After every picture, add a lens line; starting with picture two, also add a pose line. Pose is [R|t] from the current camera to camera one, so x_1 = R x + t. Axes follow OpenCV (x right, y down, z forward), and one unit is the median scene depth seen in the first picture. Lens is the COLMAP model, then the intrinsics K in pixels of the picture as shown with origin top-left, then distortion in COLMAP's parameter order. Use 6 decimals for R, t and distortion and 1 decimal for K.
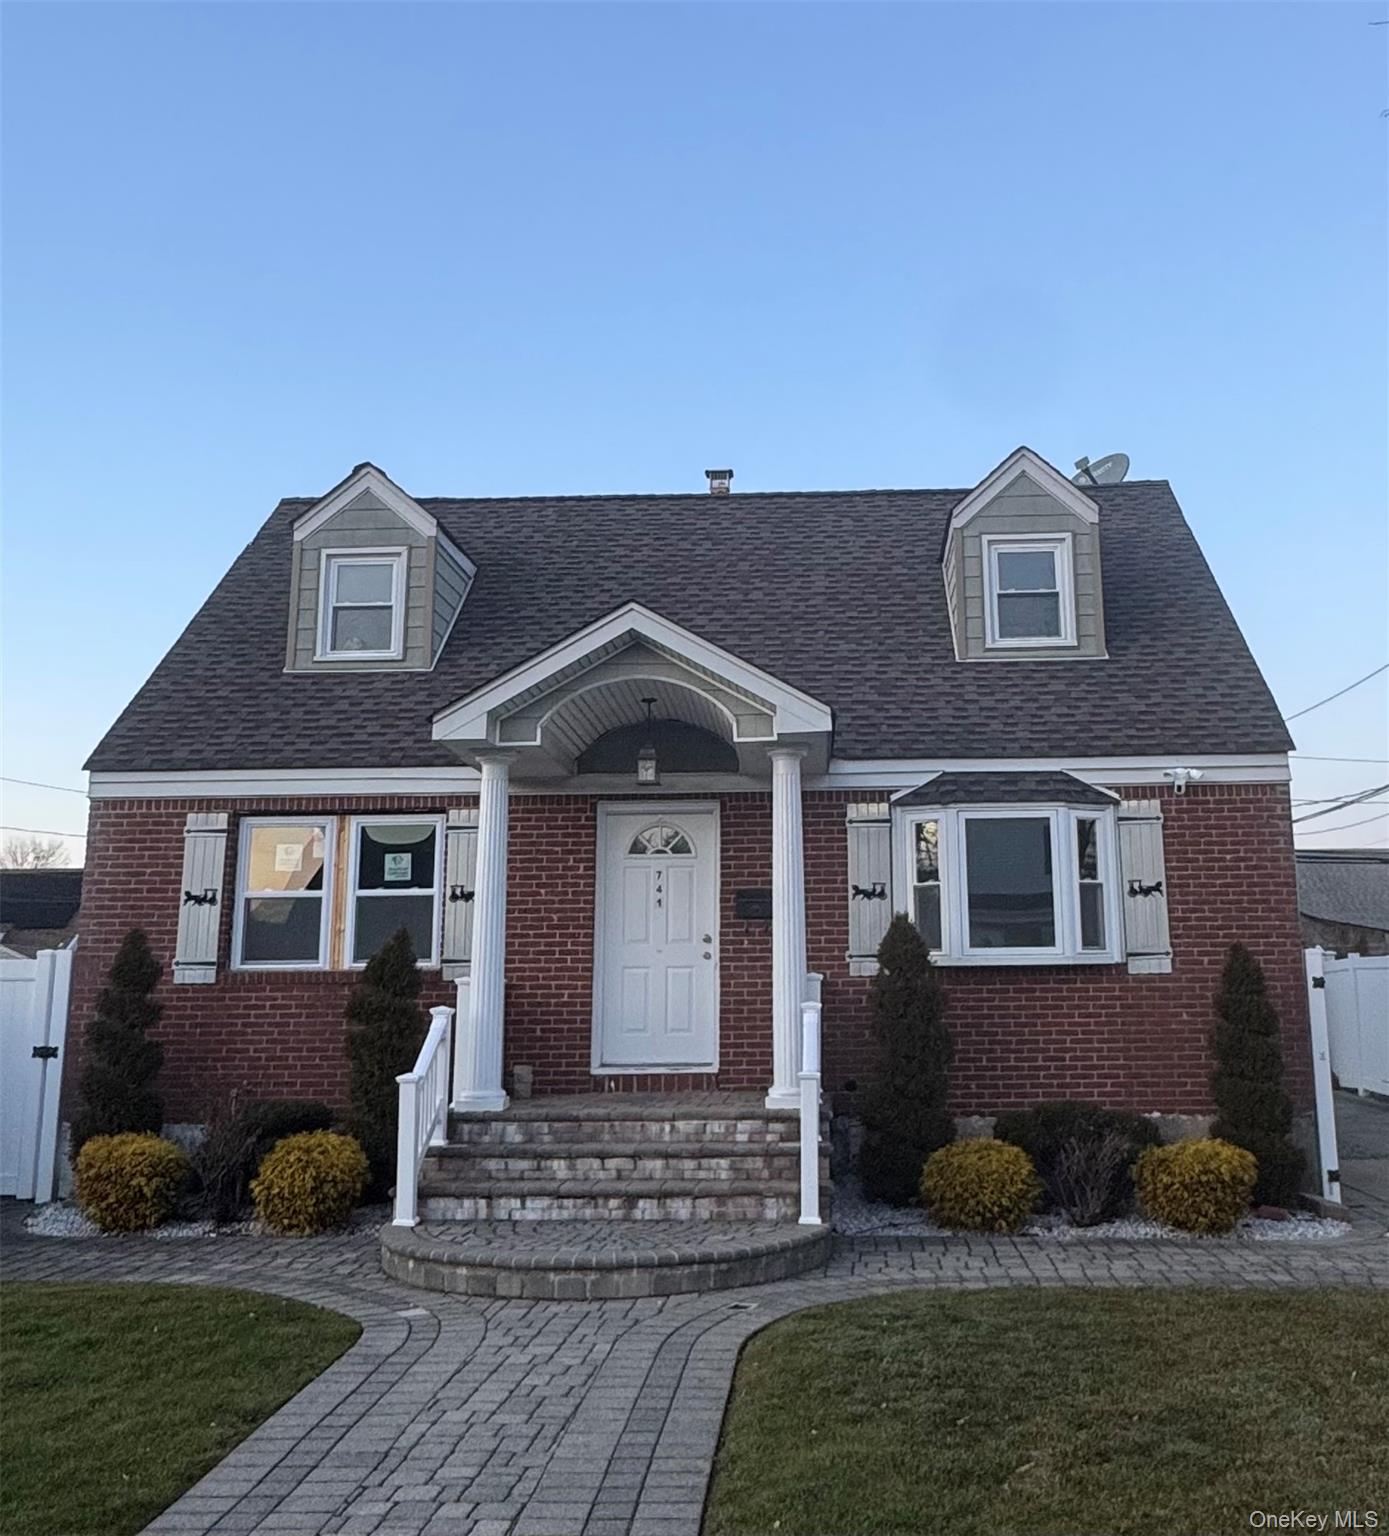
lens RADIAL K [[1556.2, 0, 764.3], [0, 1556.2, 727.6], [0, 0, 1]] dist [-0.003883, 0.002261]
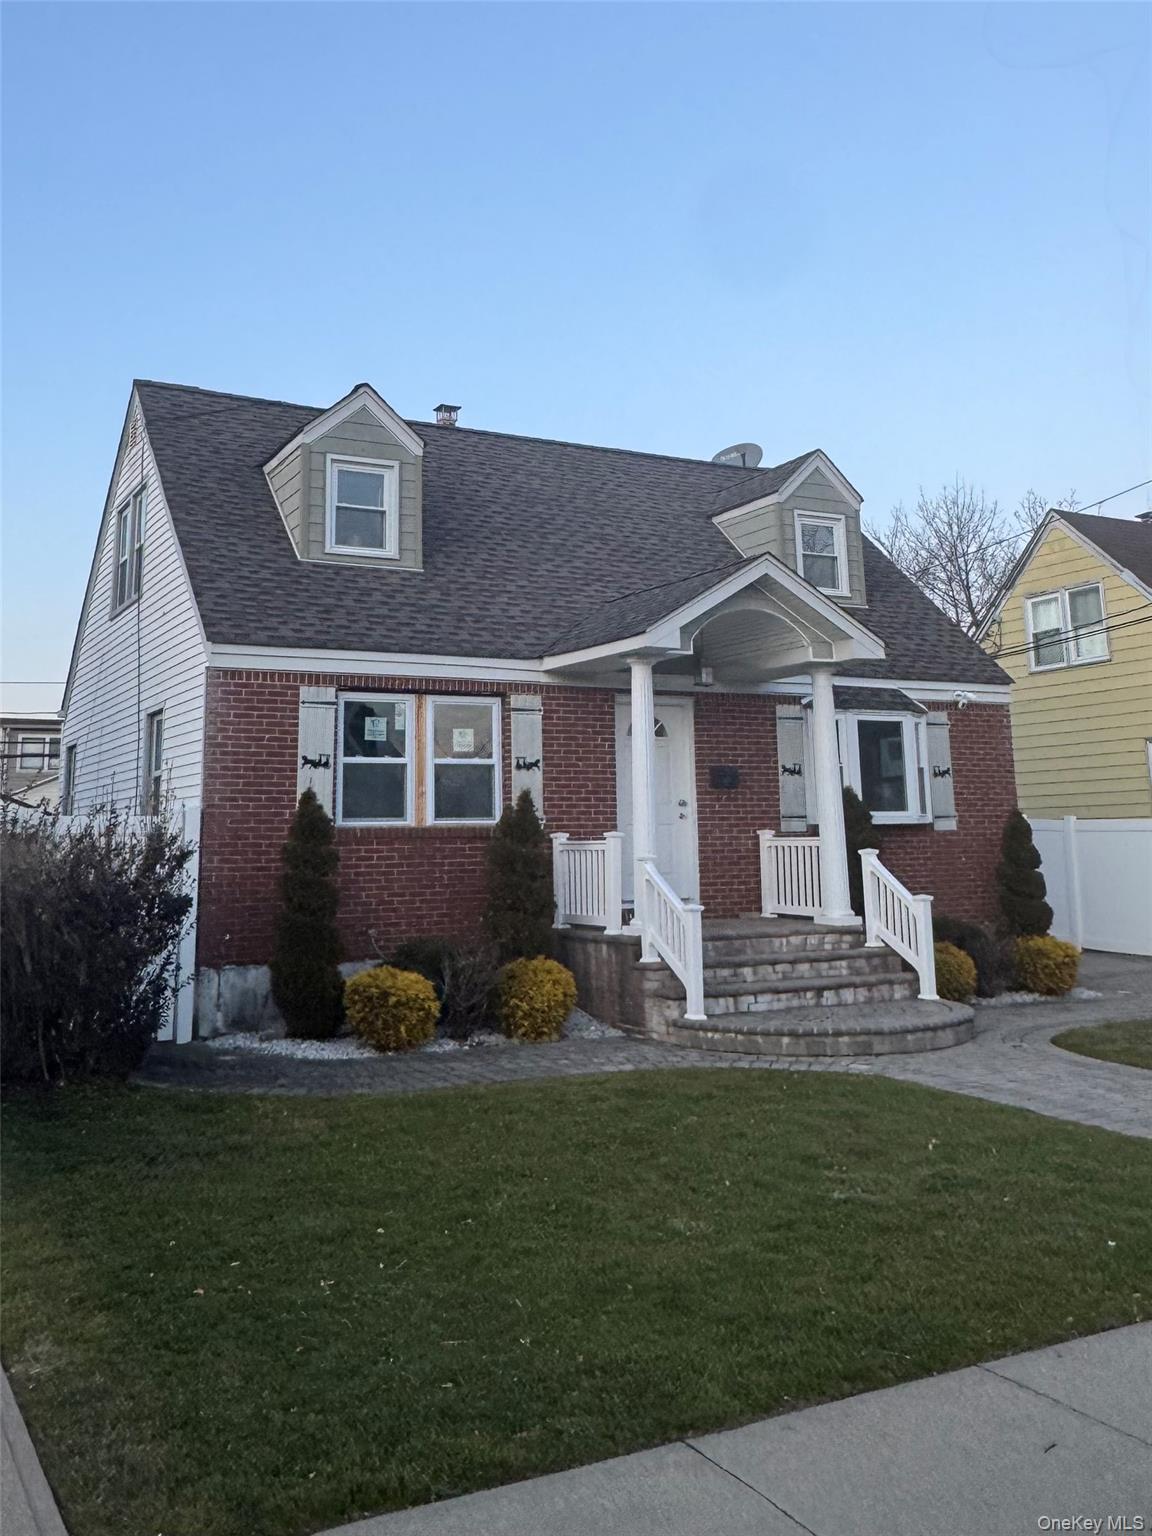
lens RADIAL K [[1414.0, 0, 572.0], [0, 1414.0, 620.2], [0, 0, 1]] dist [0.000264, -0.002730]
pose [[0.860180, 0.075838, 0.504320, -0.737296], [-0.077443, 0.996838, -0.017811, 0.011306], [-0.504076, -0.023735, 0.863333, 0.027814]]
